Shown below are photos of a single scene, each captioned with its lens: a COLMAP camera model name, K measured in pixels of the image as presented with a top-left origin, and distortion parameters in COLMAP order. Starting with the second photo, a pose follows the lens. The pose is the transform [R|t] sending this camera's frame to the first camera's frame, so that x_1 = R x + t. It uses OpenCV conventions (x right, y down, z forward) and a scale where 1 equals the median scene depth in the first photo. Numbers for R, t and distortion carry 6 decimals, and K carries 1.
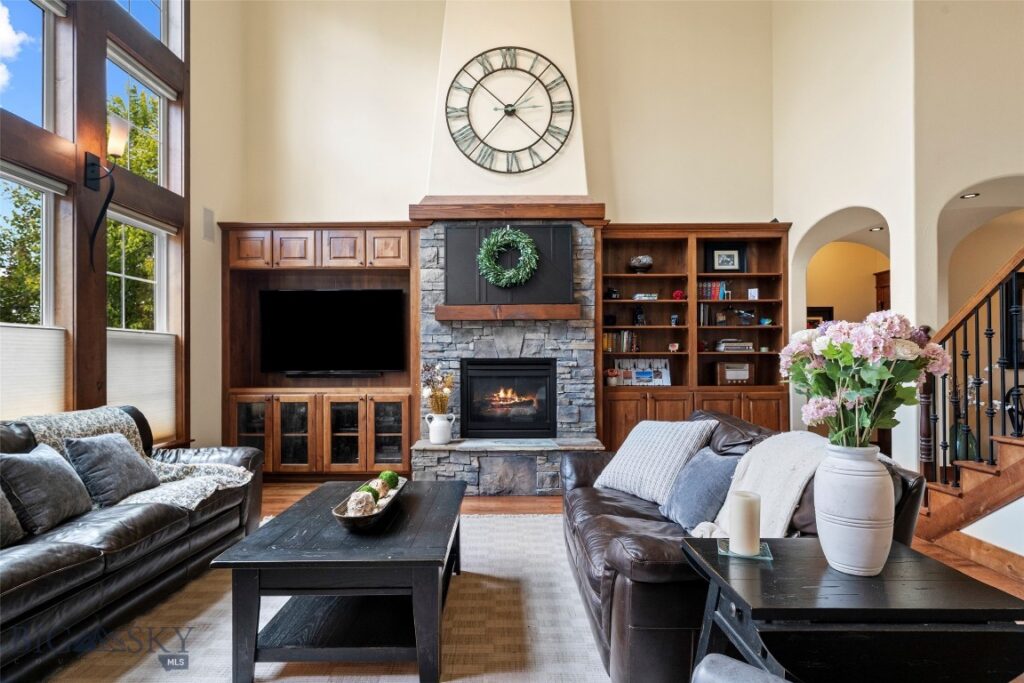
lens RADIAL K [[537.8, 0, 503.2], [0, 537.8, 355.5], [0, 0, 1]] dist [0.001035, 0.002378]
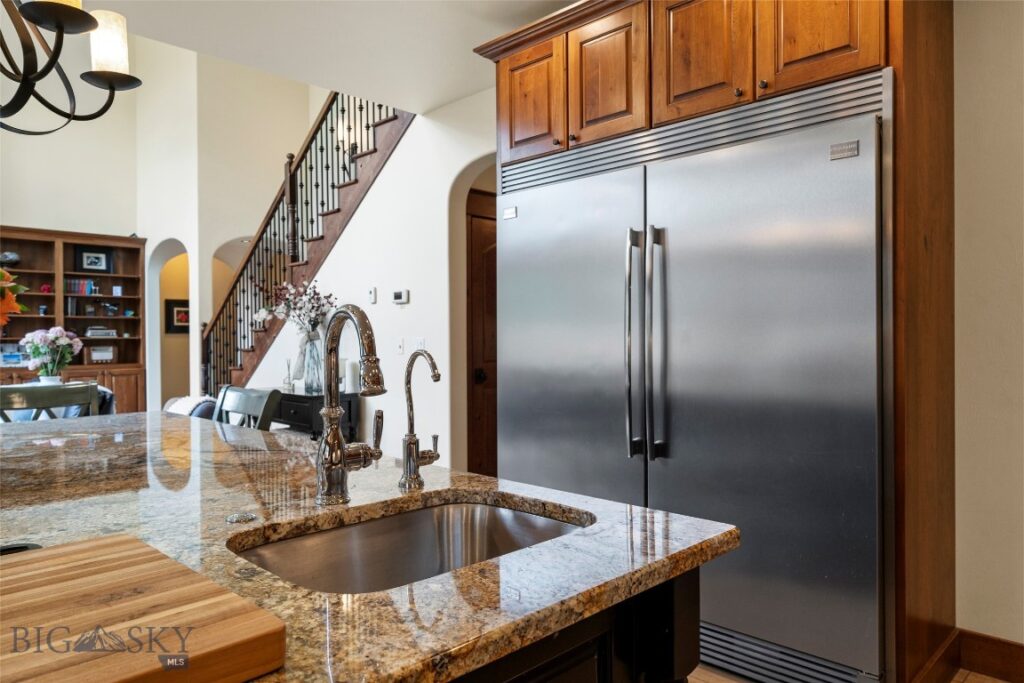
lens RADIAL K [[691.2, 0, 516.5], [0, 691.2, 341.3], [0, 0, 1]] dist [-0.001978, 0.000691]
pose [[0.687957, -0.003713, 0.725742, -0.065344], [-0.001490, 0.999978, 0.006528, -0.009997], [-0.725750, -0.005572, 0.687936, -0.819031]]
